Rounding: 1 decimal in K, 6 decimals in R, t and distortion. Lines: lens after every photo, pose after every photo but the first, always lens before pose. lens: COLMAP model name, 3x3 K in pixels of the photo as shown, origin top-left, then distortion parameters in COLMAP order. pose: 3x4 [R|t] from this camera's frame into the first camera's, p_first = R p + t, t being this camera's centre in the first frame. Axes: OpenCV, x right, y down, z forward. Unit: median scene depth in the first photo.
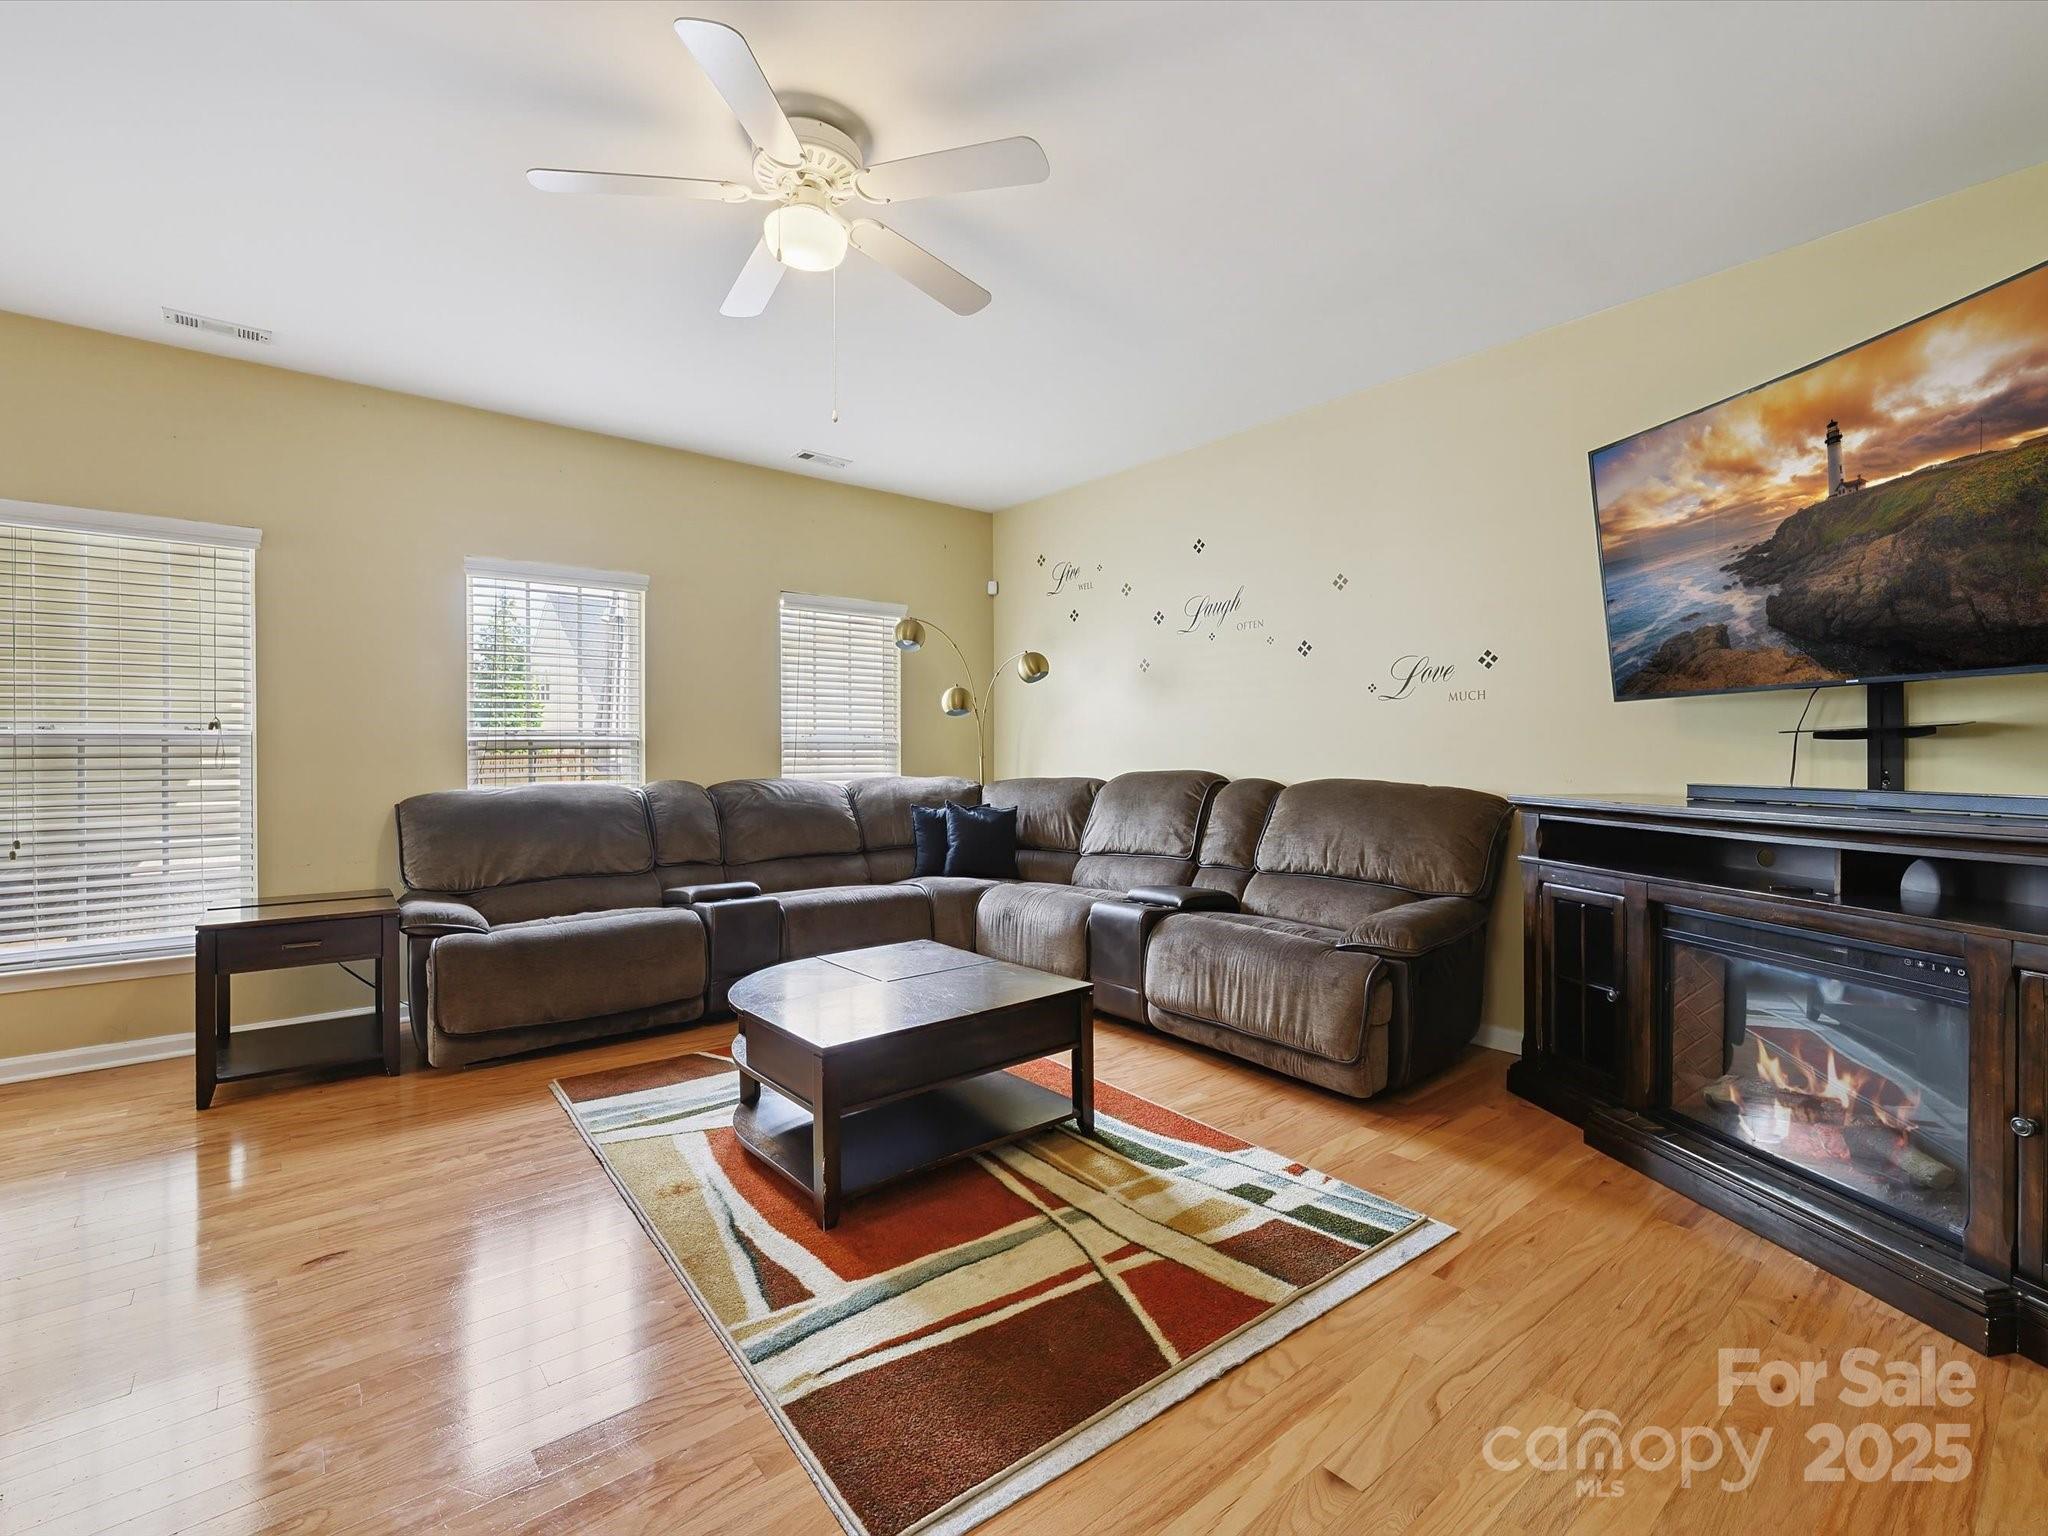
lens RADIAL K [[918.9, 0, 1012.6], [0, 918.9, 752.8], [0, 0, 1]] dist [-0.002374, -0.000423]
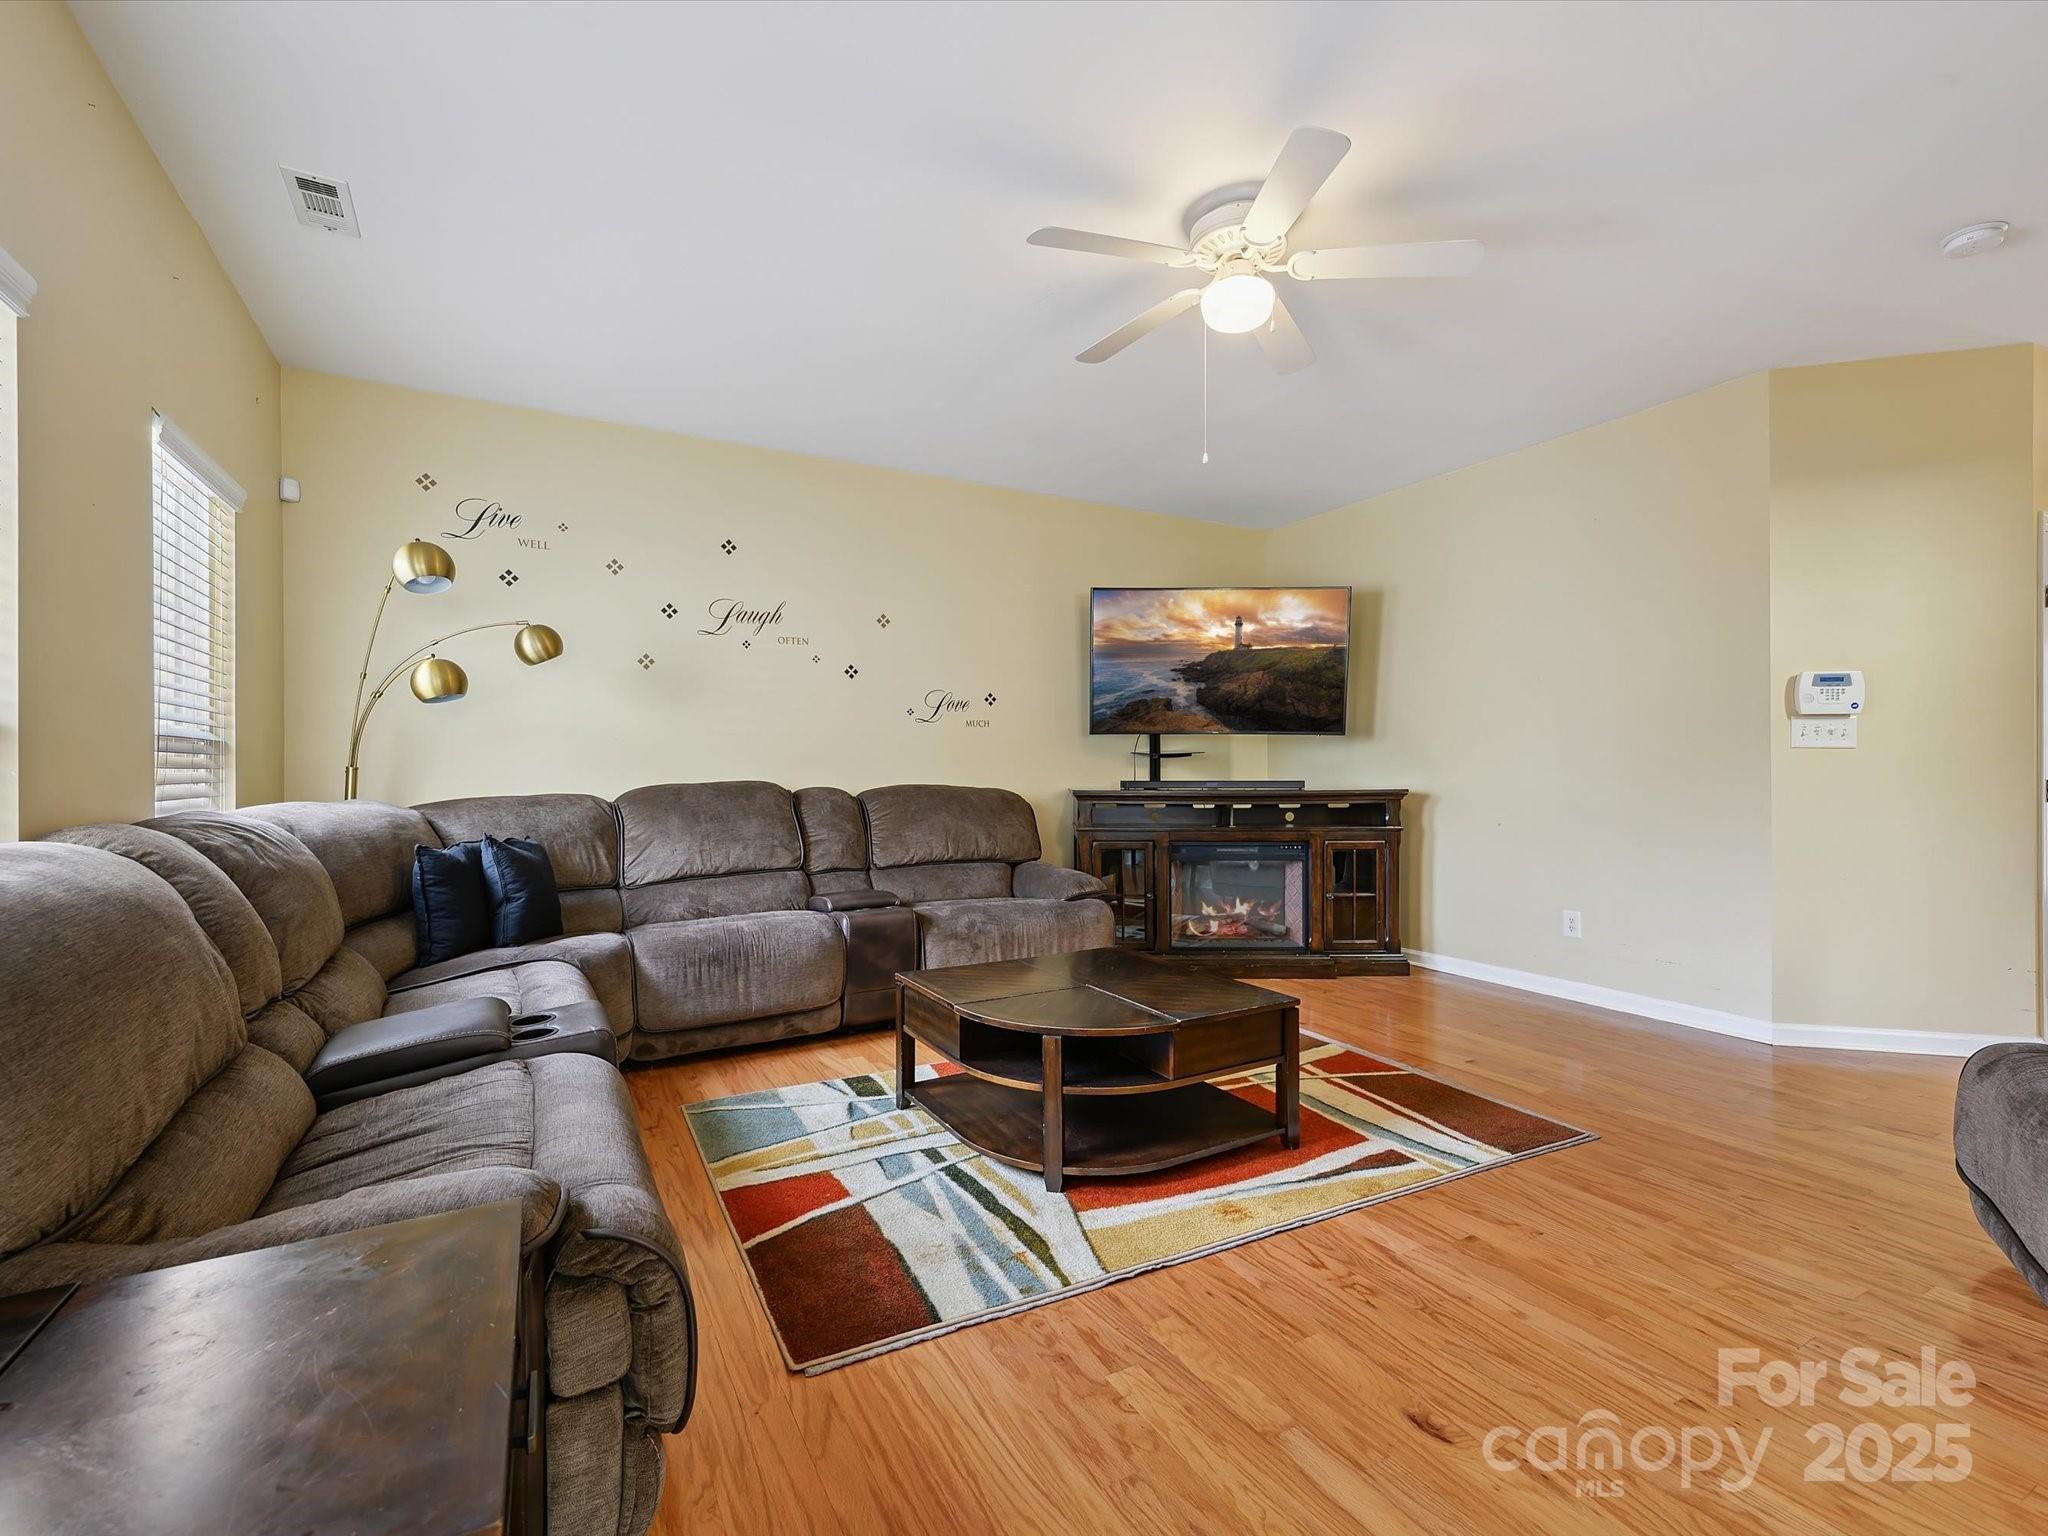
lens RADIAL K [[918.9, 0, 1022.5], [0, 918.9, 776.1], [0, 0, 1]] dist [-0.002374, -0.000423]
pose [[0.178786, -0.006435, 0.983867, -0.952913], [0.003027, 0.999977, 0.005990, 0.011784], [-0.983883, 0.001907, 0.178802, 0.741437]]
